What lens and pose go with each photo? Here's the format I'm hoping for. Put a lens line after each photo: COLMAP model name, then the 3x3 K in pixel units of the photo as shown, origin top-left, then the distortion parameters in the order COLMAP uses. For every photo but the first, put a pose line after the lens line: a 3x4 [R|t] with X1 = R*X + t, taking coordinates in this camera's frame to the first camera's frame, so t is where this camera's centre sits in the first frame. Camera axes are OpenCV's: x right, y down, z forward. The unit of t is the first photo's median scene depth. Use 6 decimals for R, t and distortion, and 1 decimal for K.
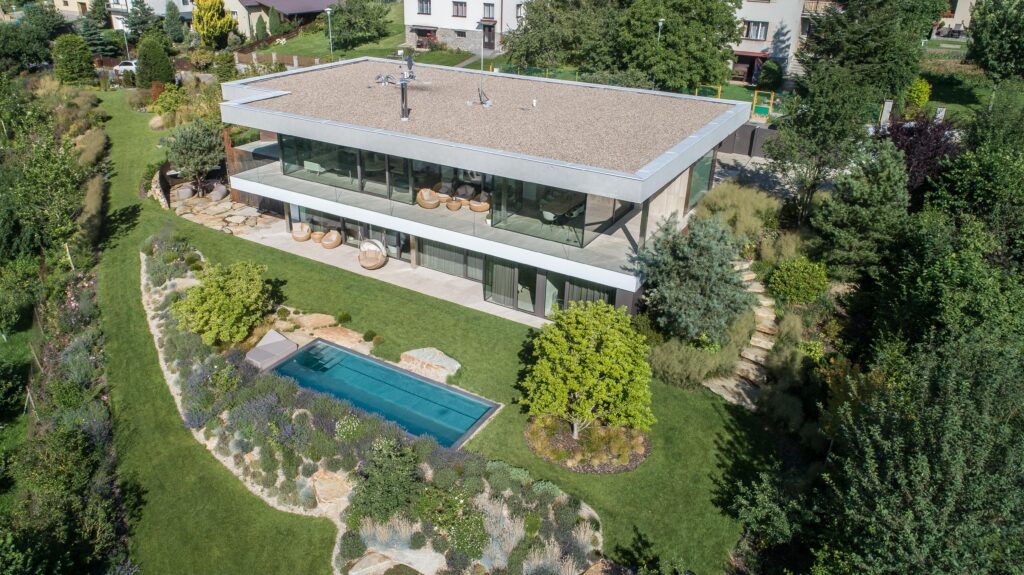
lens RADIAL K [[704.7, 0, 508.1], [0, 704.7, 286.8], [0, 0, 1]] dist [-0.005221, 0.000872]
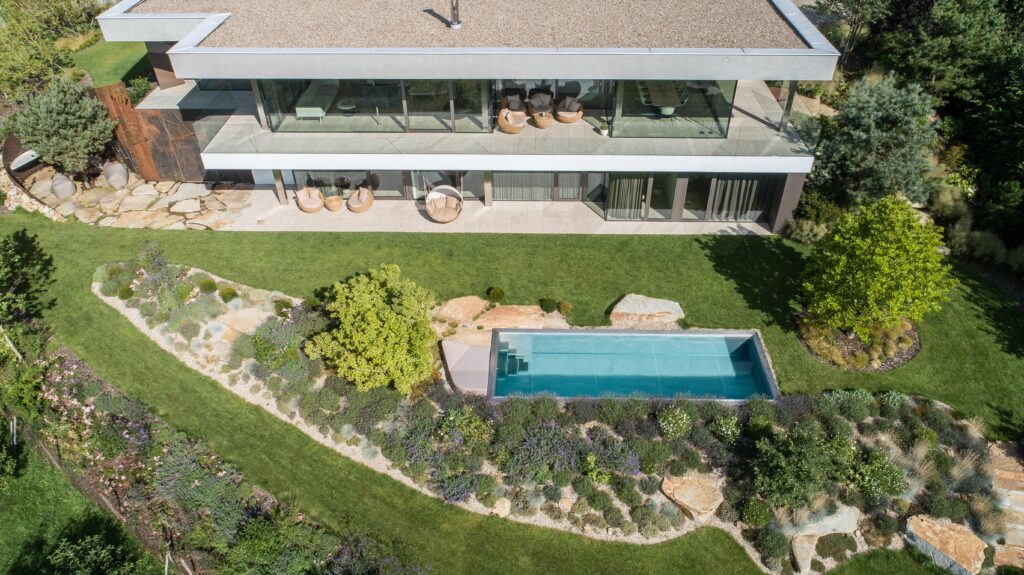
lens RADIAL K [[704.7, 0, 523.2], [0, 704.7, 257.3], [0, 0, 1]] dist [-0.005221, 0.000872]
pose [[0.867811, -0.312938, 0.385972, -0.502395], [0.235115, 0.942914, 0.235868, -0.178976], [-0.437751, -0.113941, 0.891847, 0.264251]]
